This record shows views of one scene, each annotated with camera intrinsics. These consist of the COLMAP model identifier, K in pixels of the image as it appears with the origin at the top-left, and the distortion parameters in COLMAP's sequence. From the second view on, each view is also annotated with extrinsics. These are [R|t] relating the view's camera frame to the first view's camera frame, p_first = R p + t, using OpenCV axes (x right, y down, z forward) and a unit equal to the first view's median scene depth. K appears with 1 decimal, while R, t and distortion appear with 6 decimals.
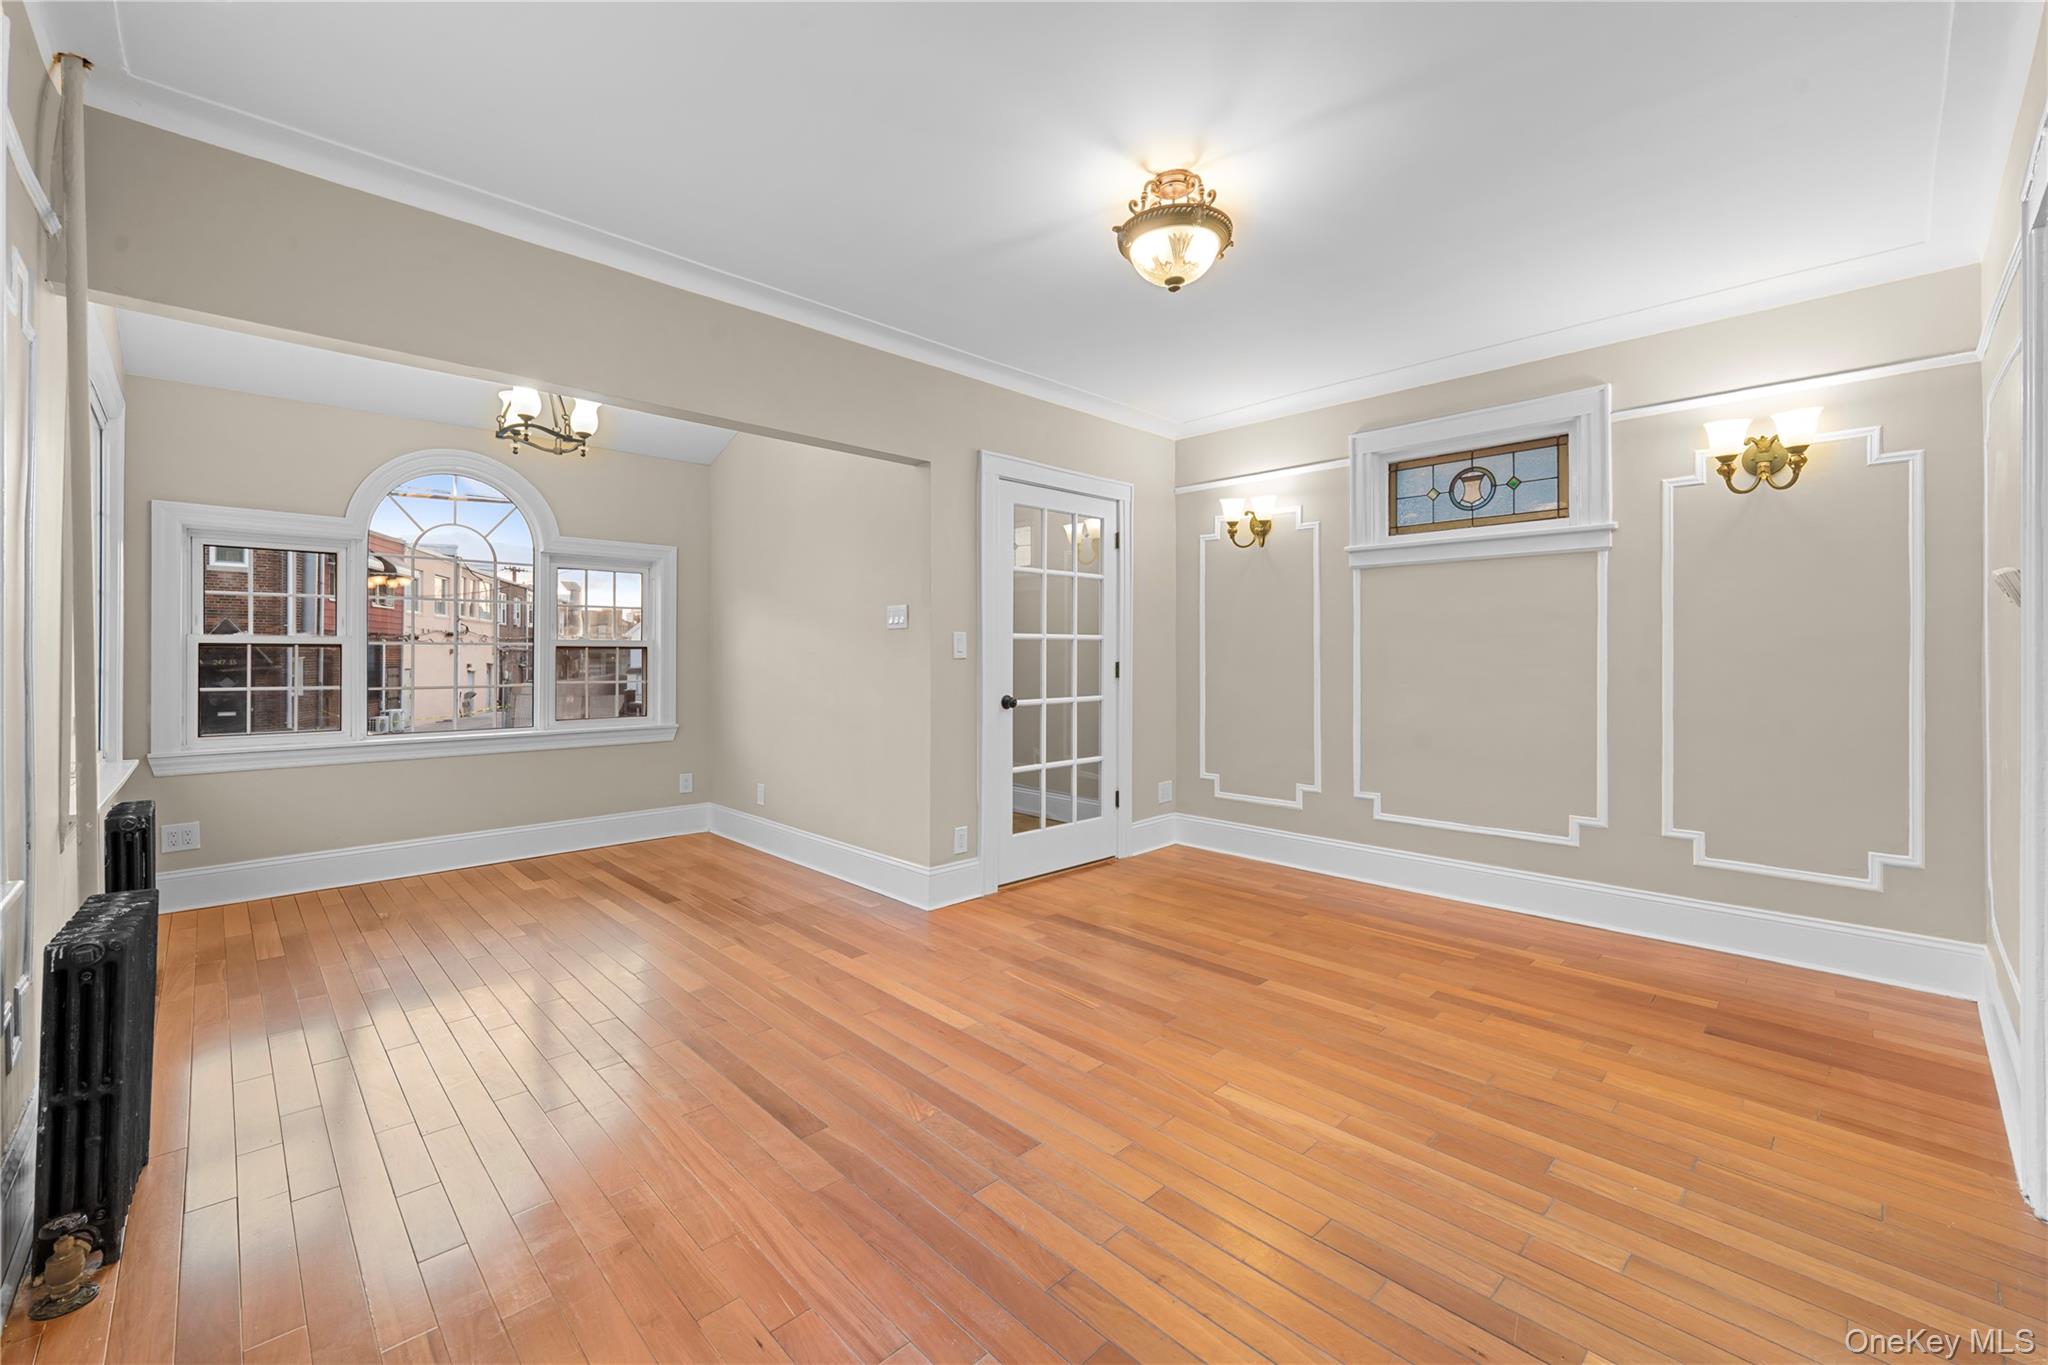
lens RADIAL K [[833.1, 0, 1024.6], [0, 833.1, 652.4], [0, 0, 1]] dist [0.000245, -0.000377]
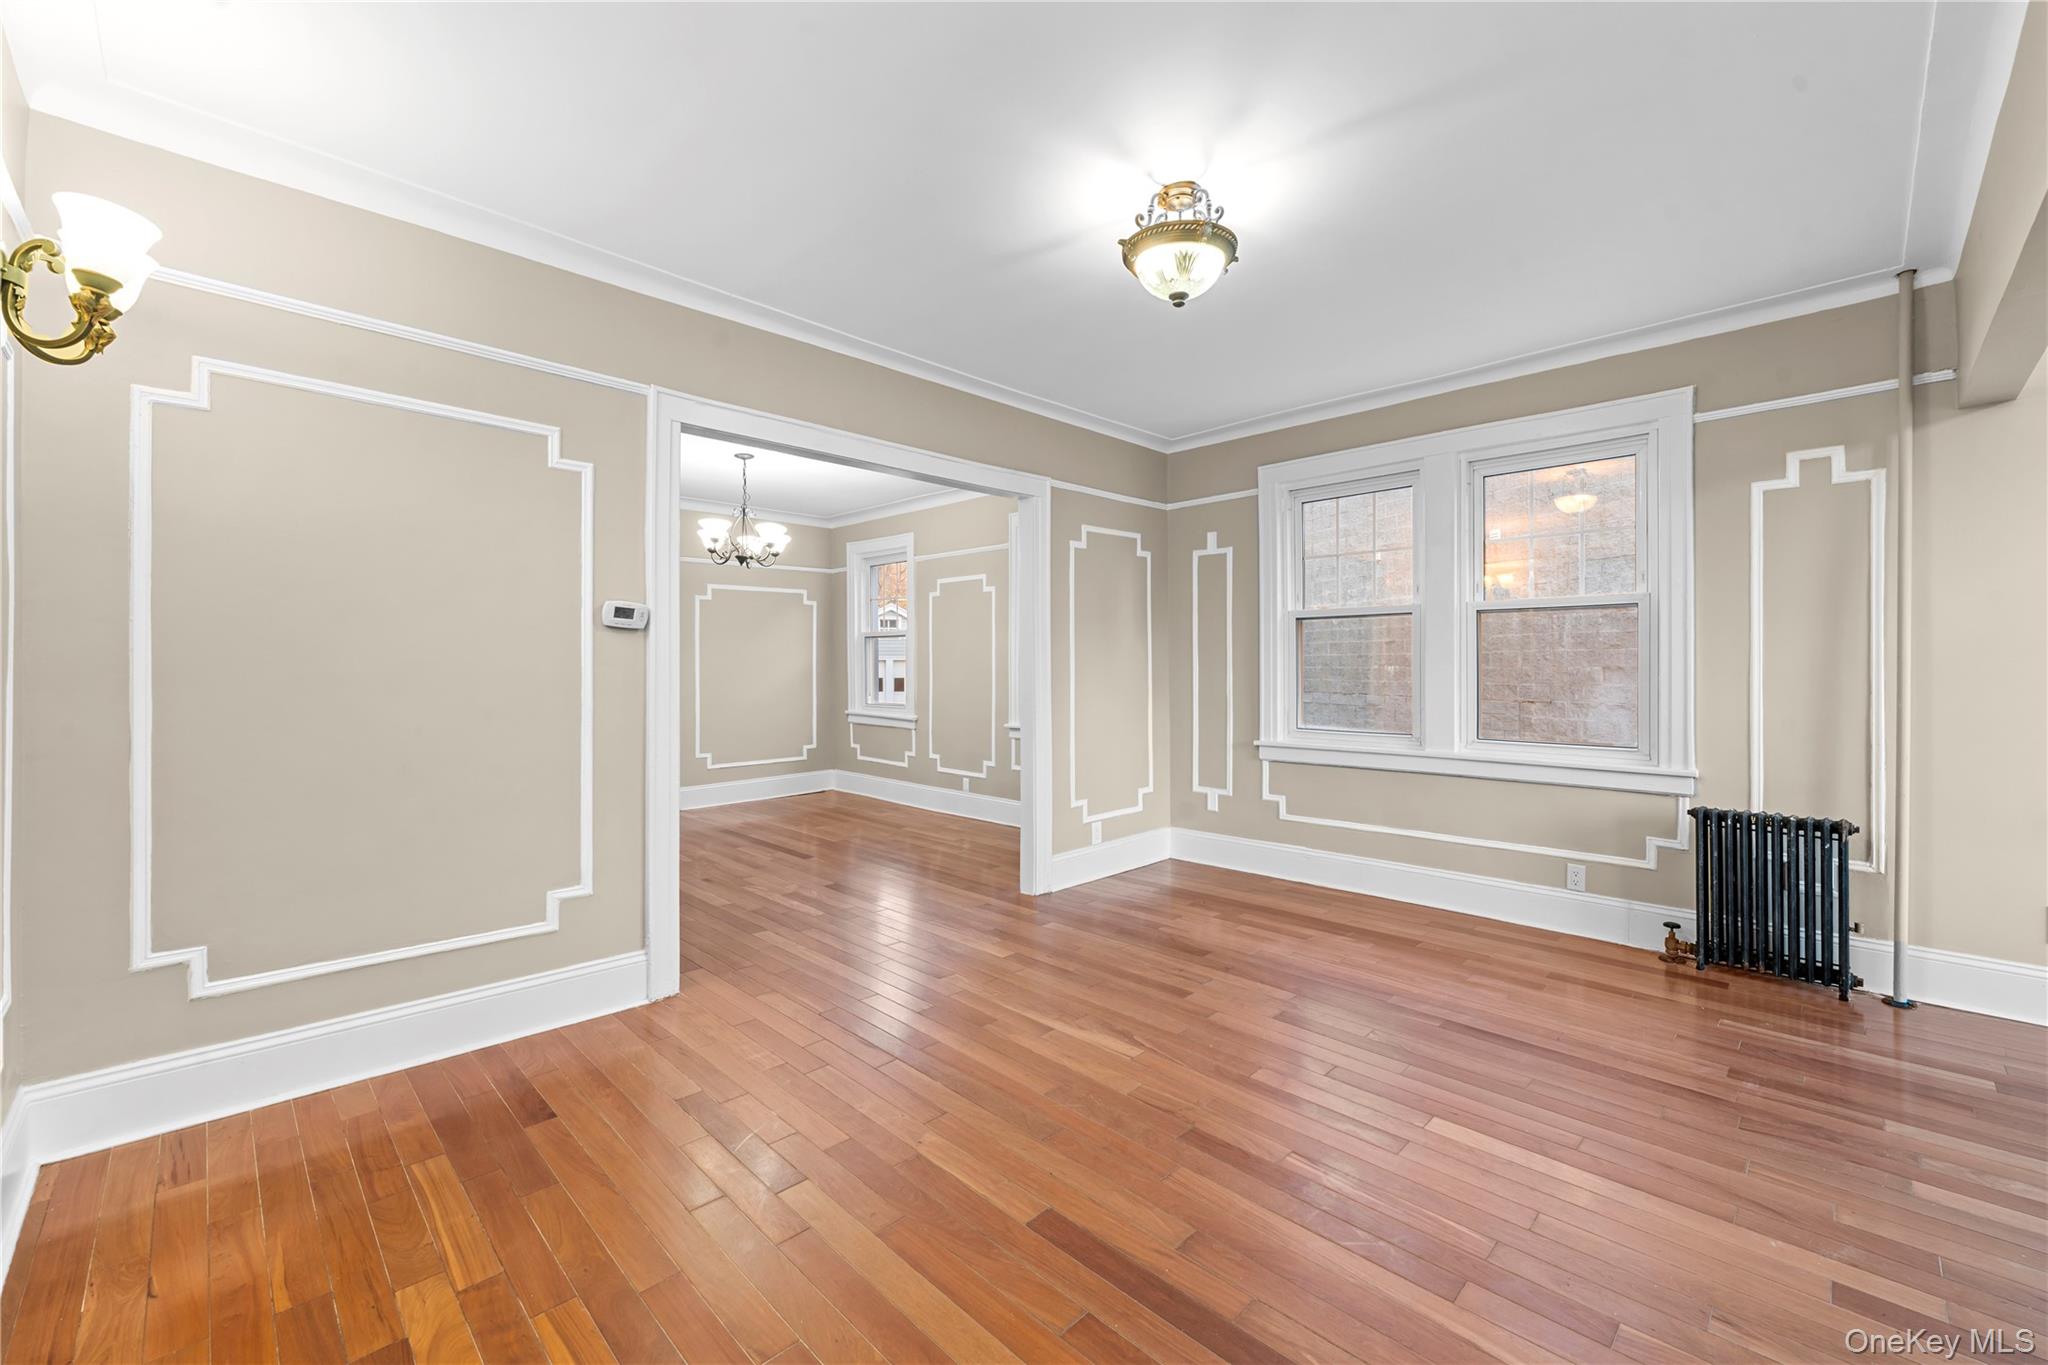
lens RADIAL K [[831.0, 0, 1027.8], [0, 831.0, 662.0], [0, 0, 1]] dist [-0.000957, -0.000388]
pose [[-0.999875, -0.001092, -0.015743, 0.217835], [-0.001019, 0.999988, -0.004689, -0.001002], [0.015748, -0.004673, -0.999865, 1.150206]]
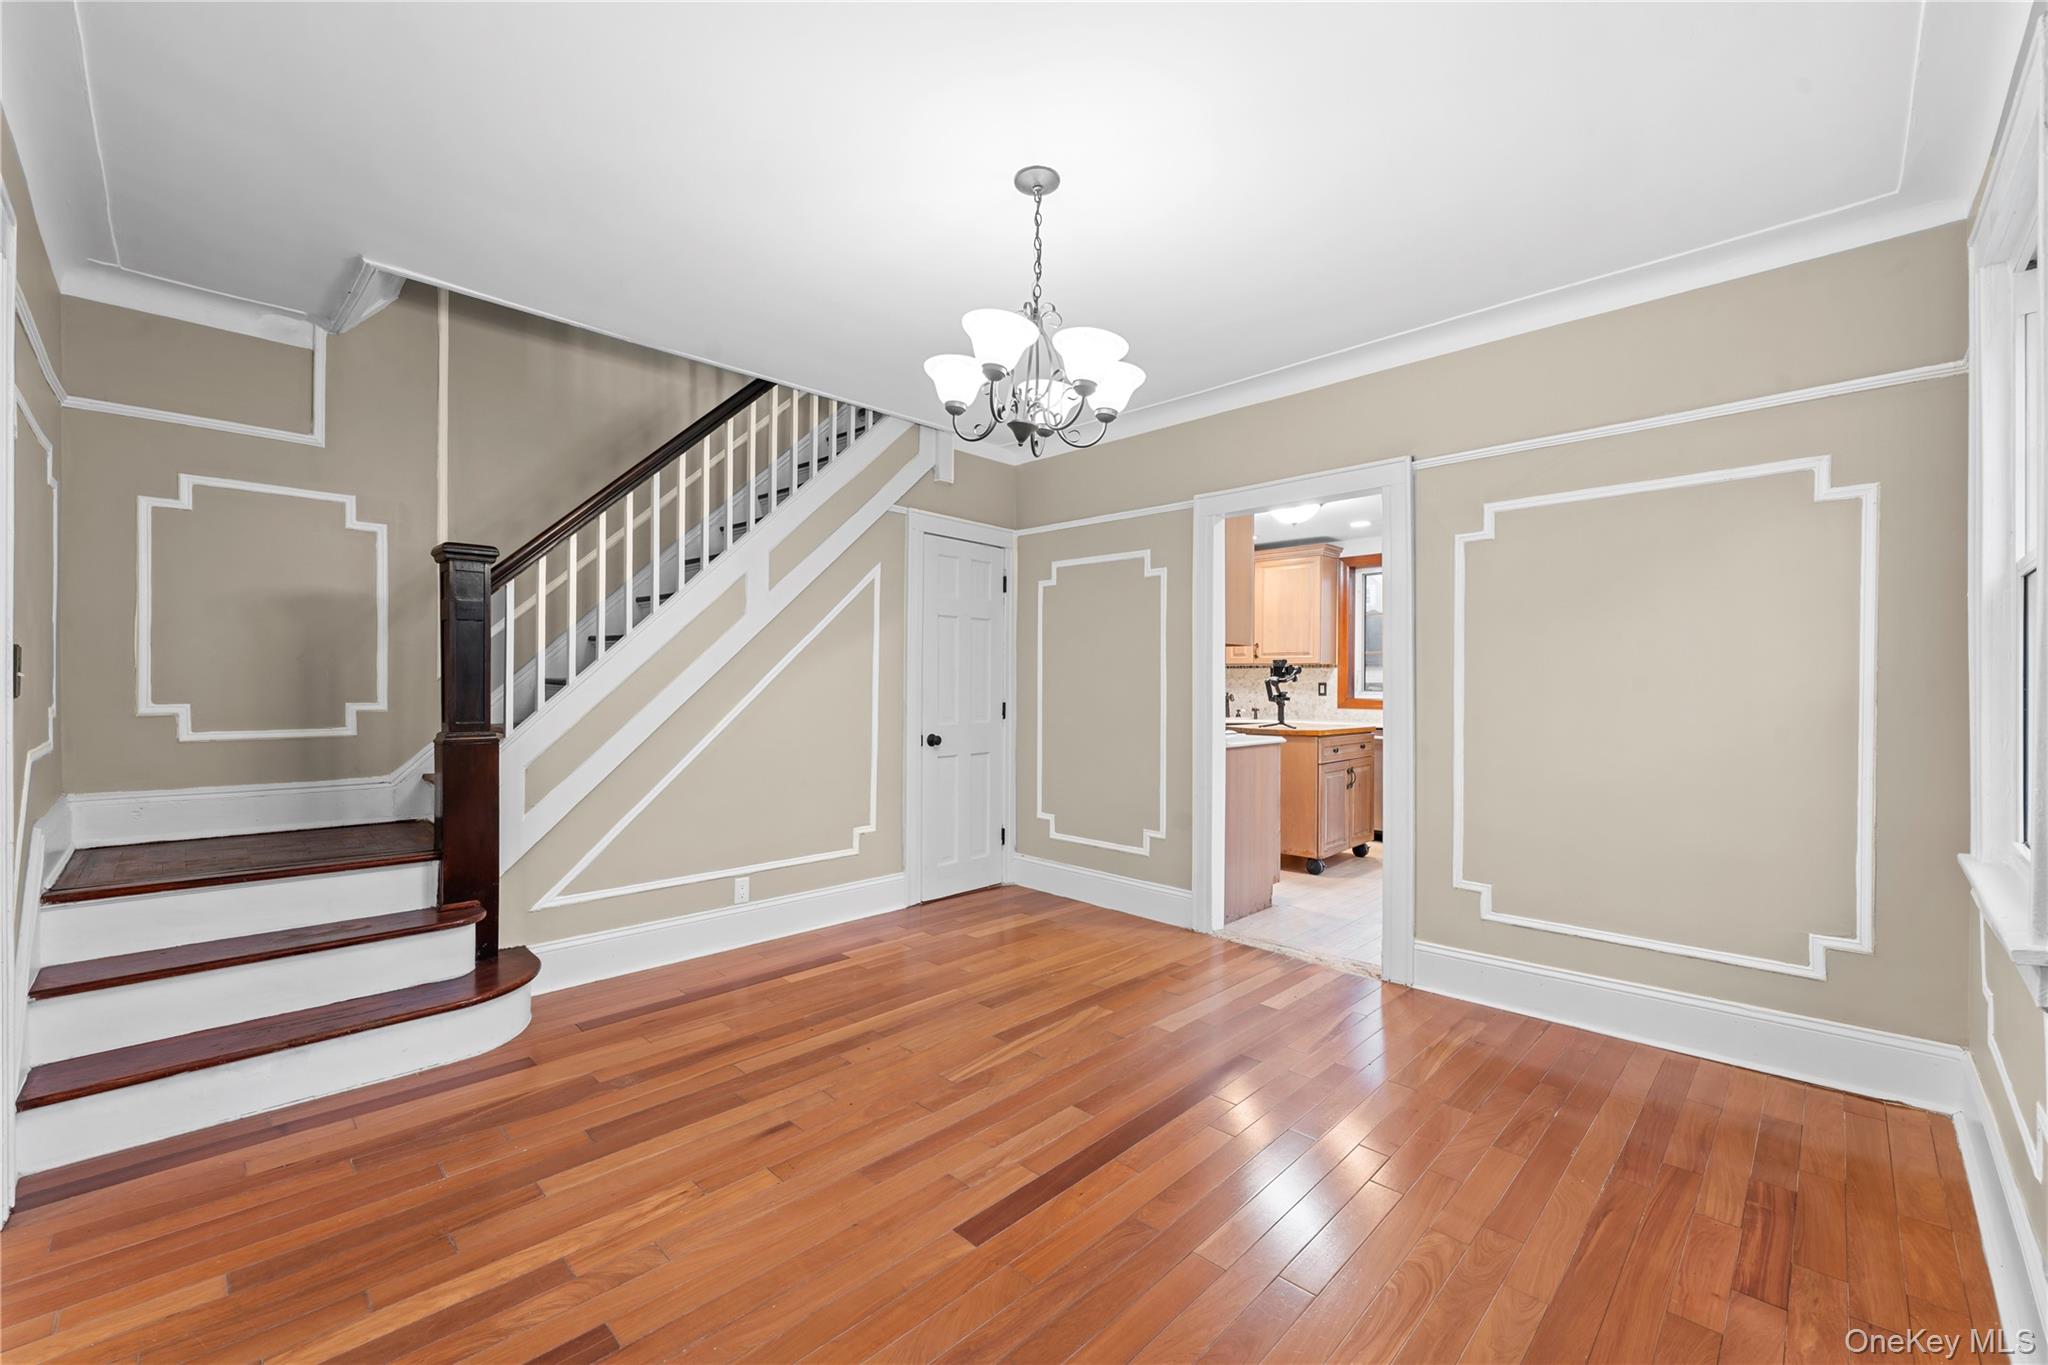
lens RADIAL K [[830.4, 0, 1022.2], [0, 830.4, 689.6], [0, 0, 1]] dist [0.000428, -0.000189]
pose [[-0.019691, -0.006200, 0.999787, 0.096511], [-0.009472, 0.999937, 0.006015, 0.000876], [-0.999761, -0.009351, -0.019748, -0.112767]]
